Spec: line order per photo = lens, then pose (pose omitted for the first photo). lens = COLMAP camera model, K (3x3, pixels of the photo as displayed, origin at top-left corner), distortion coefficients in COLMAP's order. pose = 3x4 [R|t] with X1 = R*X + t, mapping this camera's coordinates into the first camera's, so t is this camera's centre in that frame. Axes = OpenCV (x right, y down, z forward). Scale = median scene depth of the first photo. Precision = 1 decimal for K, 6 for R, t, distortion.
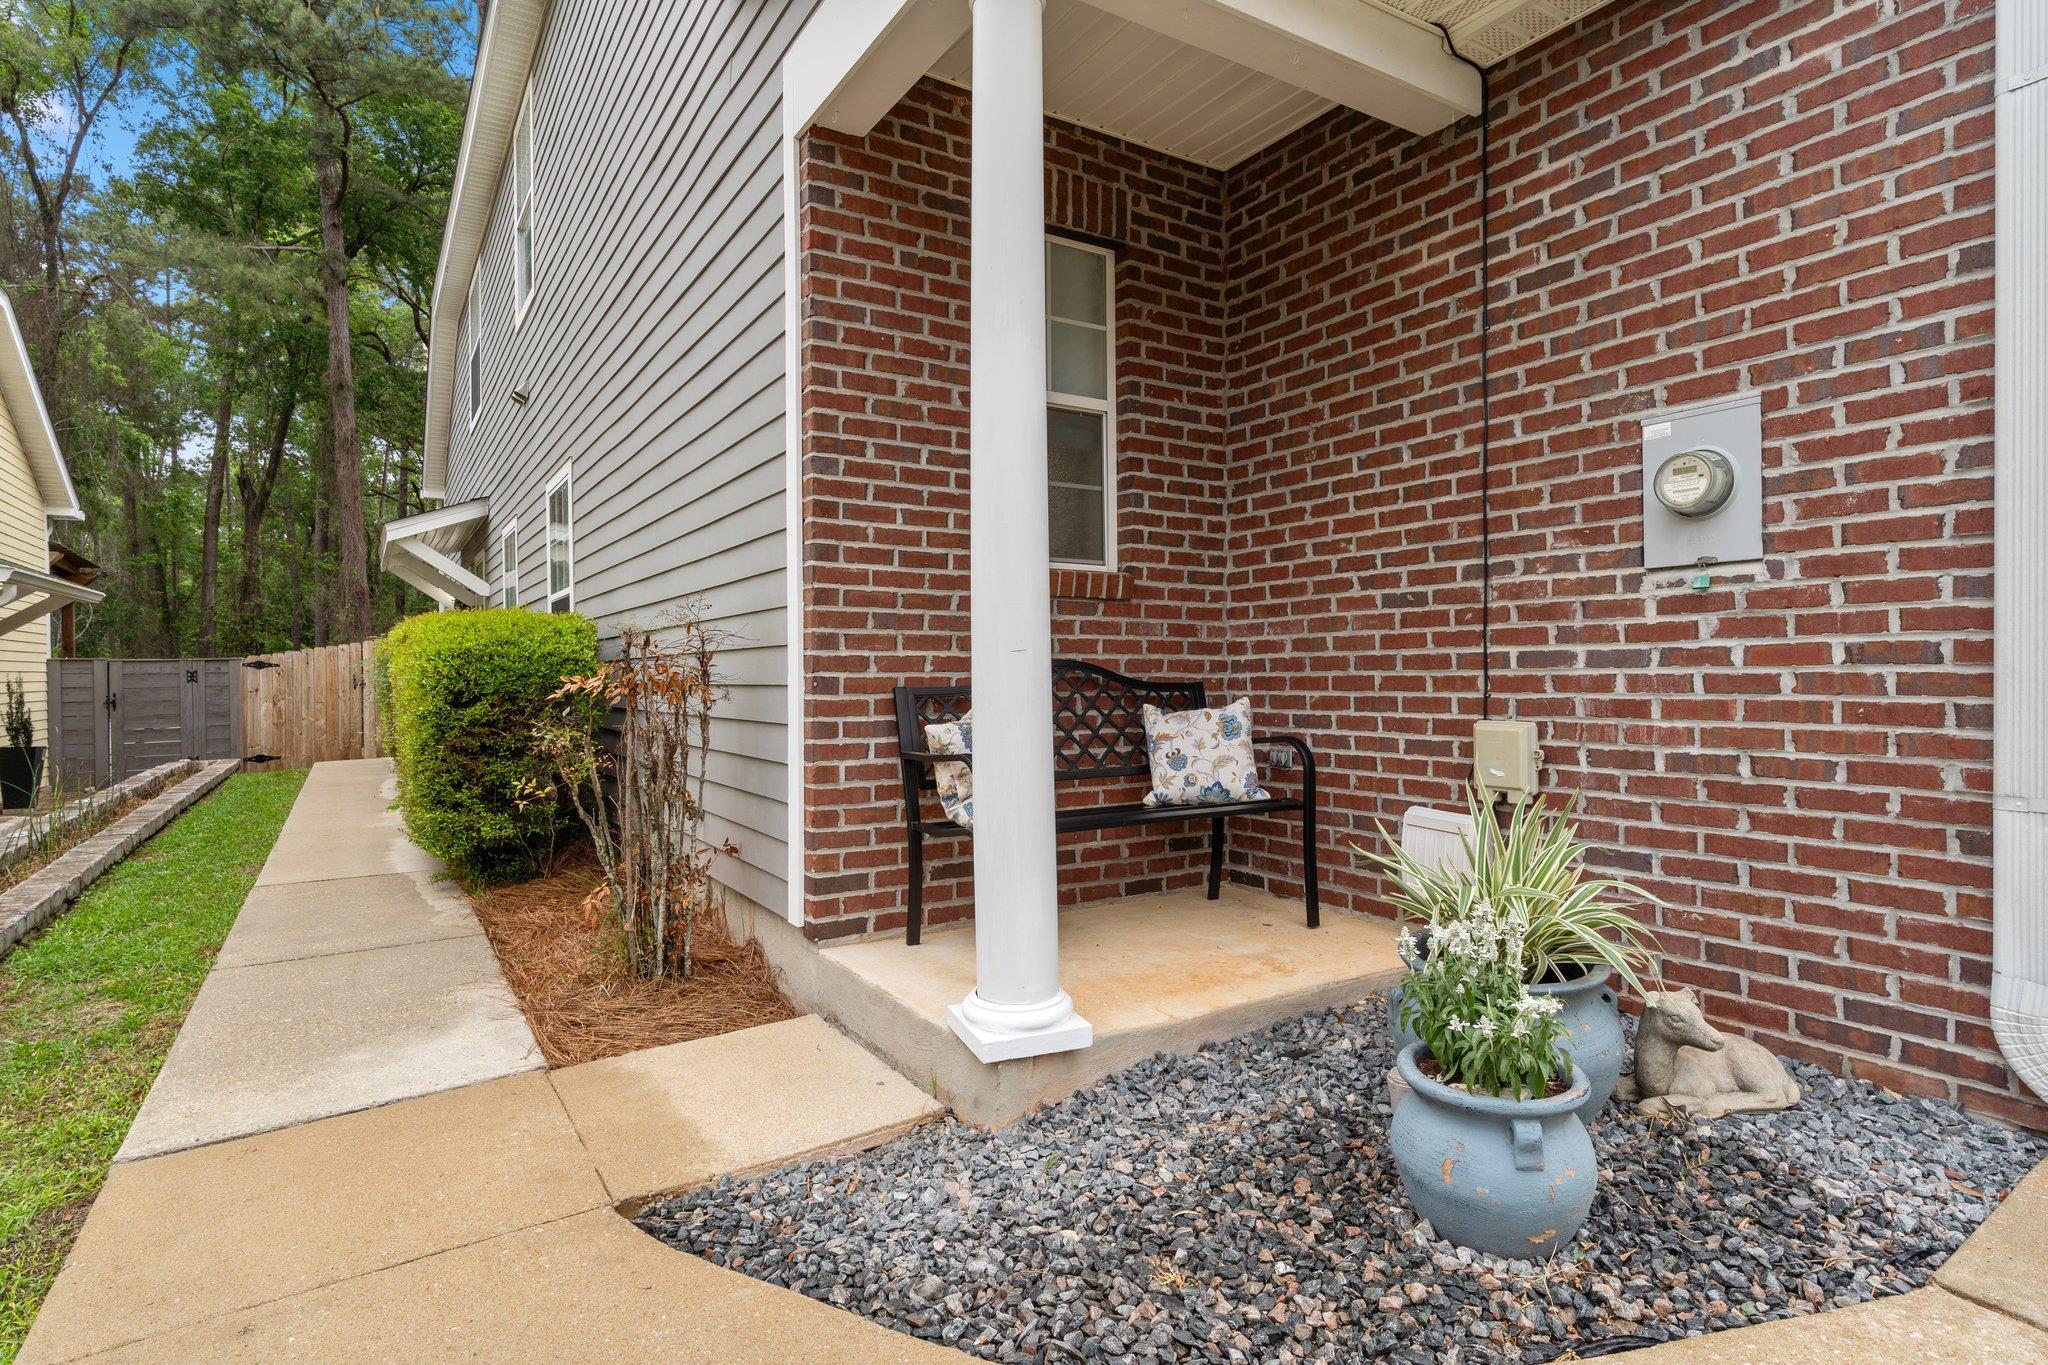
lens RADIAL K [[1065.2, 0, 1010.7], [0, 1065.2, 678.7], [0, 0, 1]] dist [-0.005533, 0.000551]
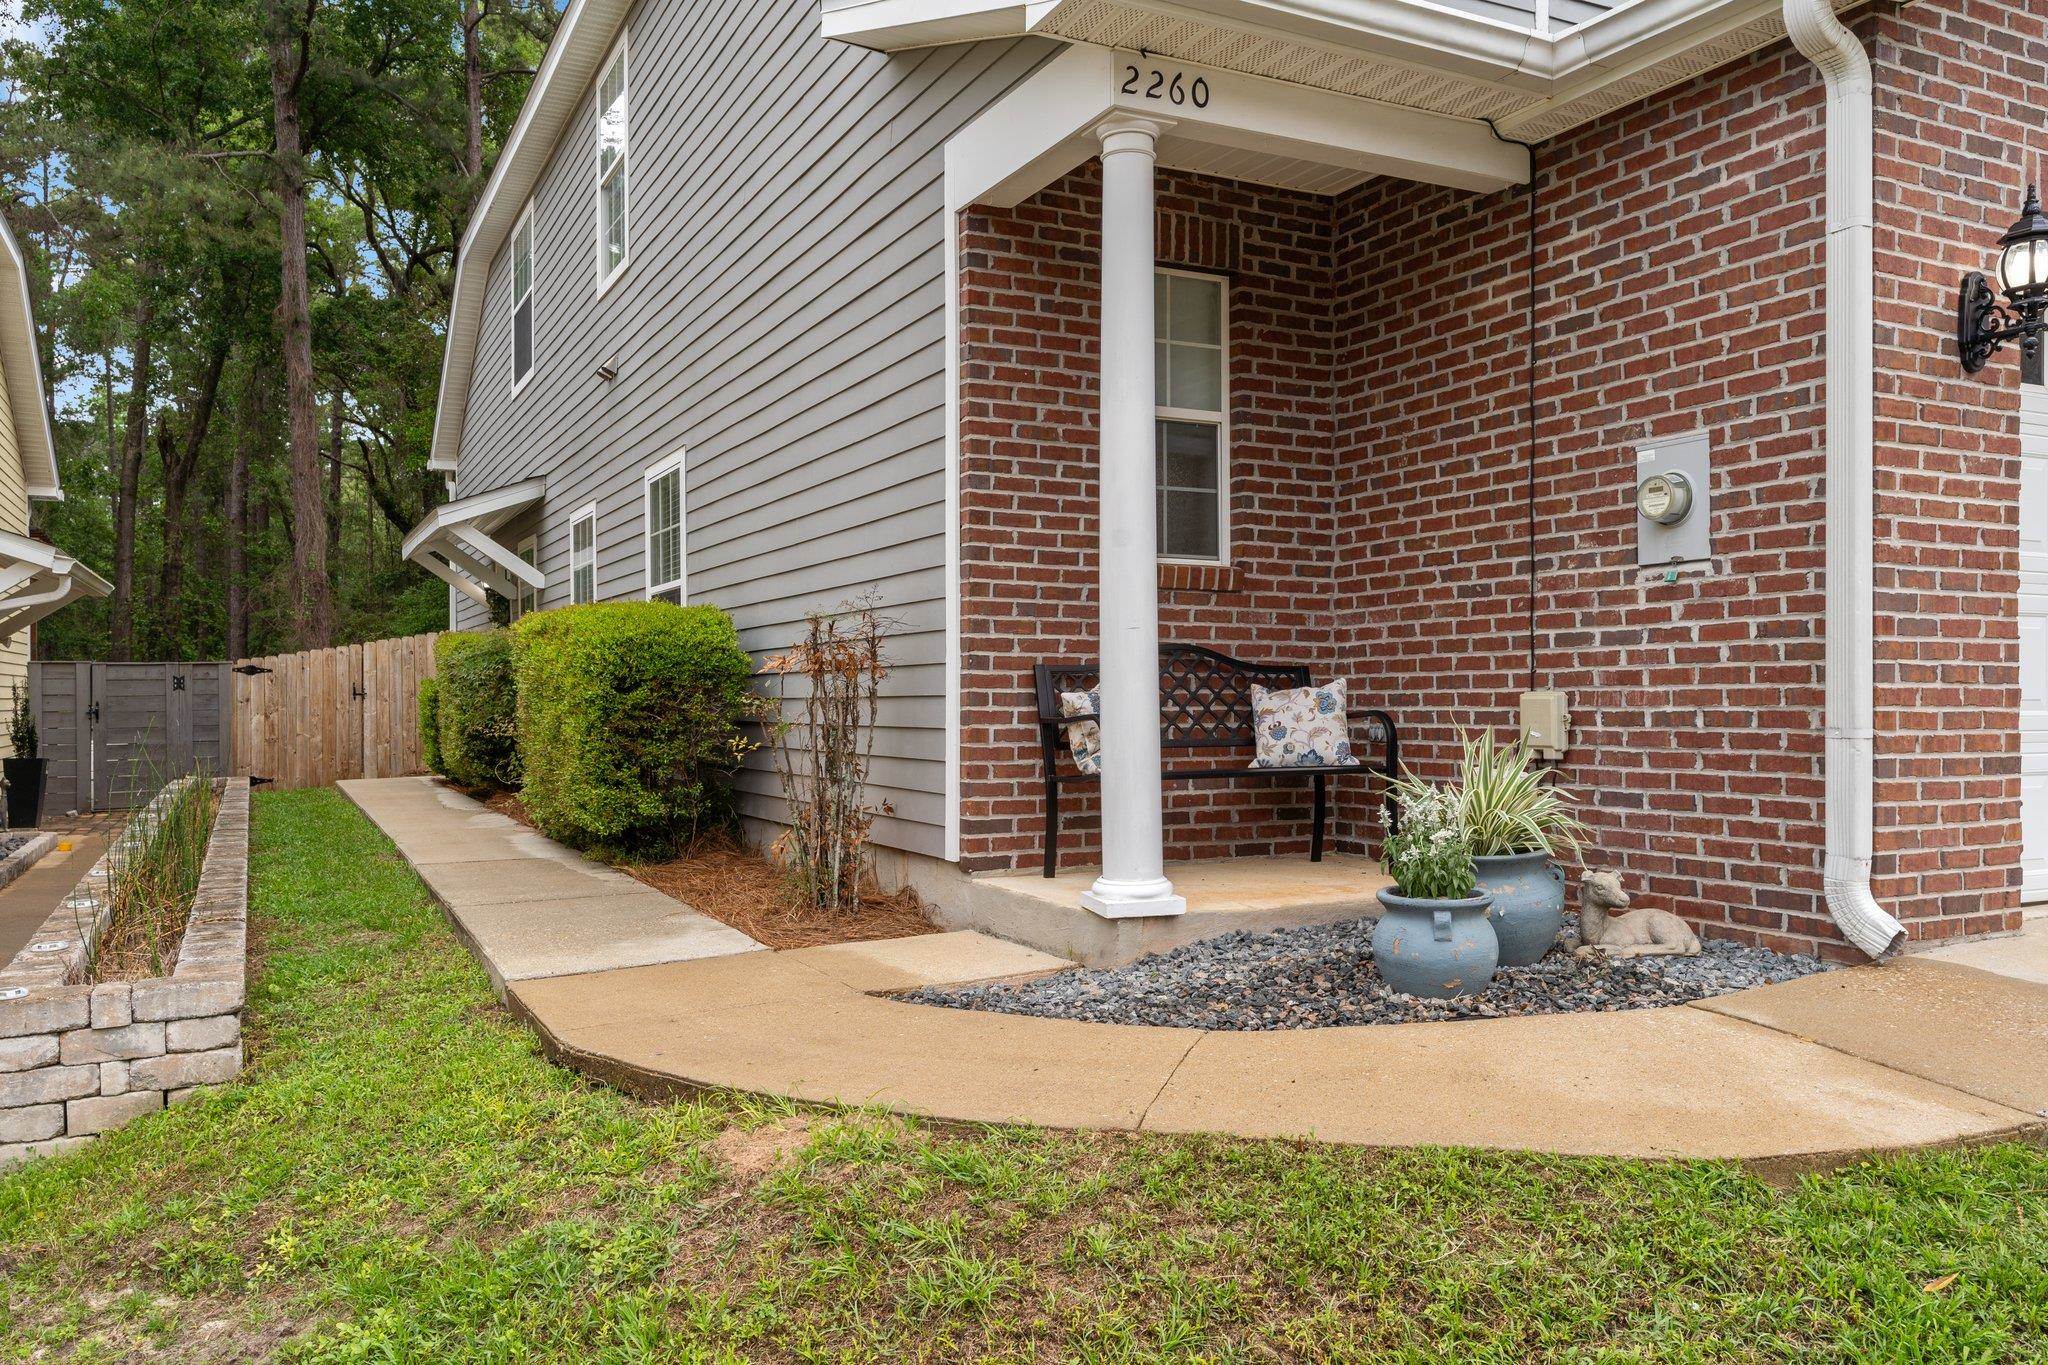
lens RADIAL K [[1541.4, 0, 999.0], [0, 1541.4, 695.8], [0, 0, 1]] dist [-0.001850, 0.001707]
pose [[0.995239, 0.004295, -0.097375, 0.020281], [-0.004915, 0.999969, -0.006123, 0.053548], [0.097345, 0.006572, 0.995229, -0.725979]]
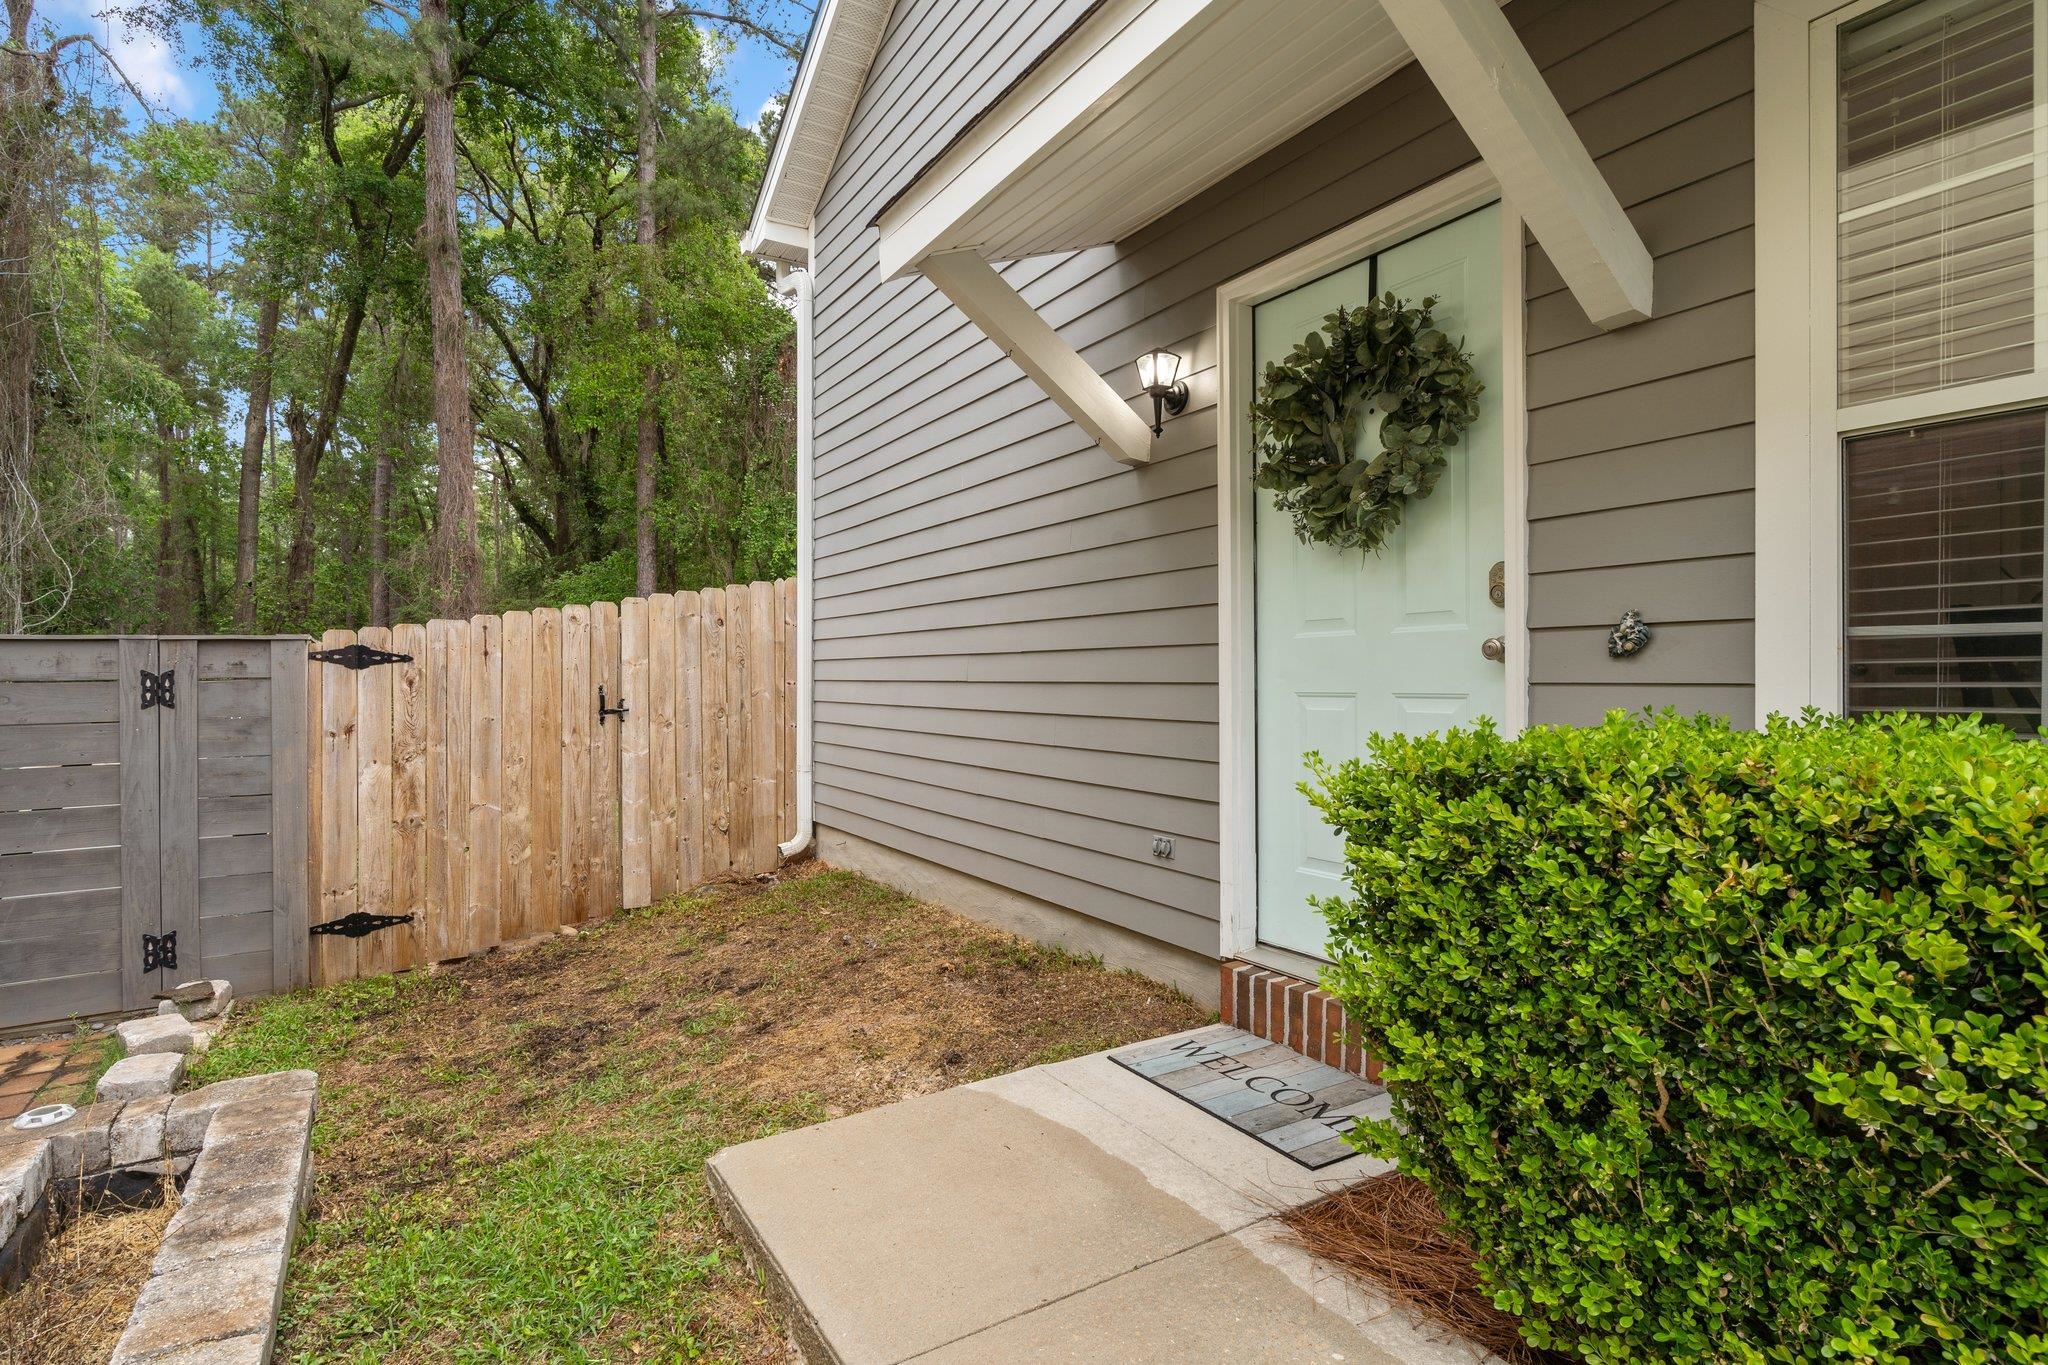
lens RADIAL K [[1018.2, 0, 1024.0], [0, 1018.2, 682.5], [0, 0, 1]] dist [-0.008484, 0.001487]
pose [[0.999981, 0.005741, 0.002414, -2.195349], [-0.005729, 0.999971, -0.005073, -0.018949], [-0.002444, 0.005059, 0.999984, 2.991474]]
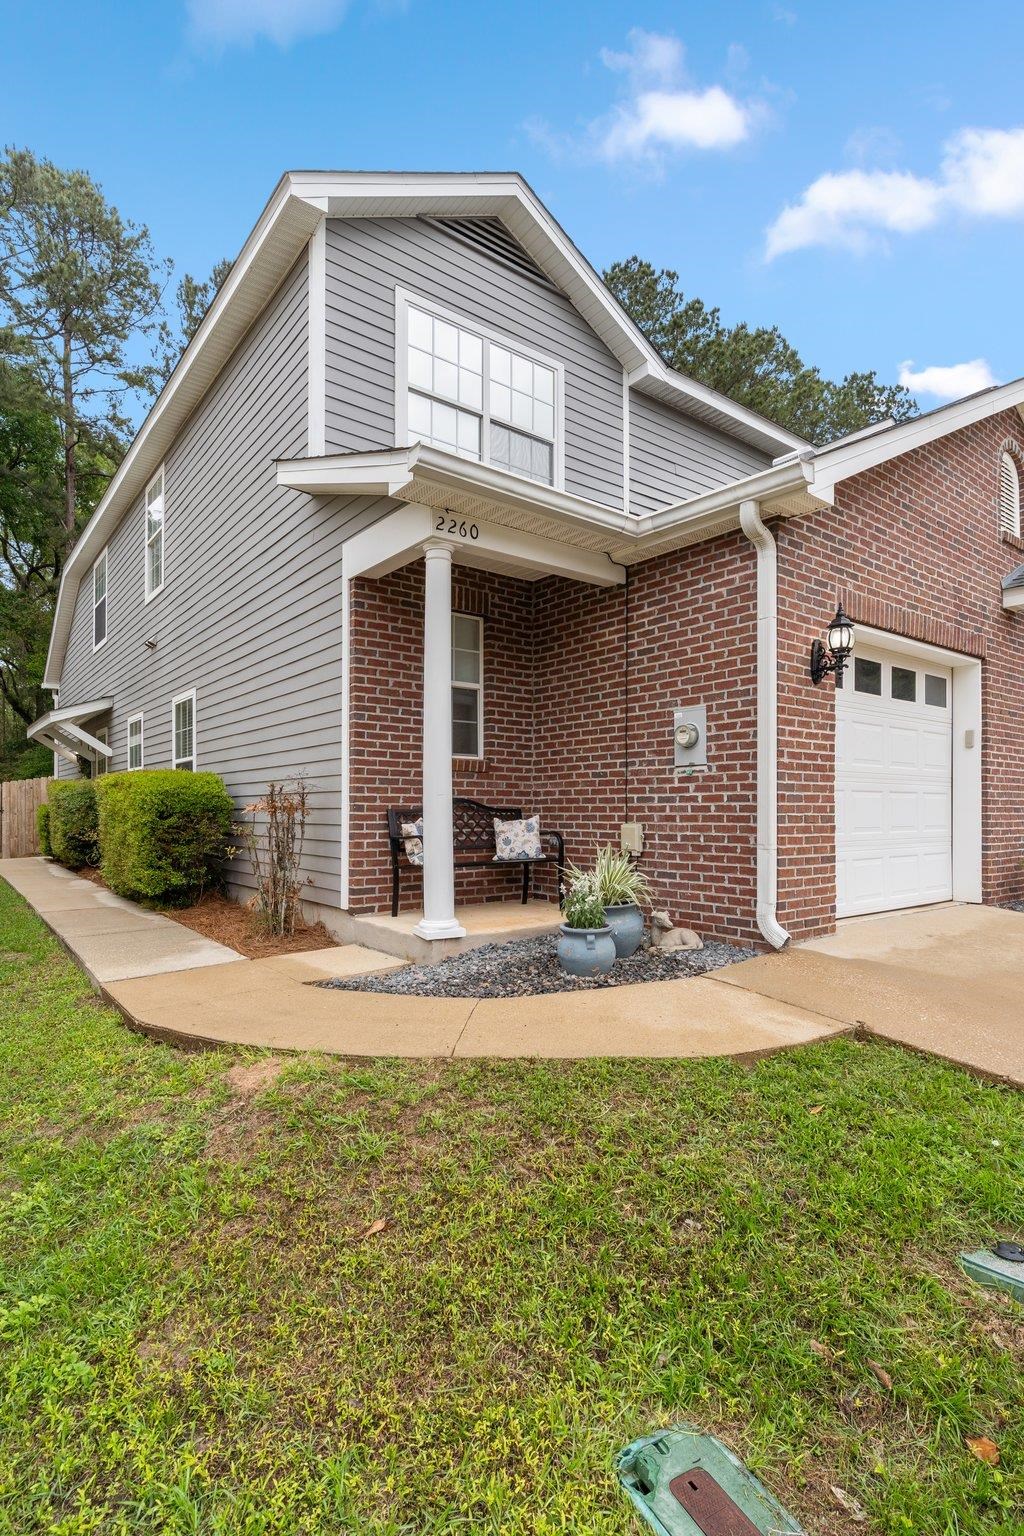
lens RADIAL K [[763.6, 0, 509.3], [0, 763.6, 800.9], [0, 0, 1]] dist [-0.008484, 0.001487]
pose [[0.994586, 0.008368, 0.103577, -0.014742], [-0.006816, 0.999859, -0.015333, 0.013873], [-0.103691, 0.014544, 0.994503, -0.721203]]
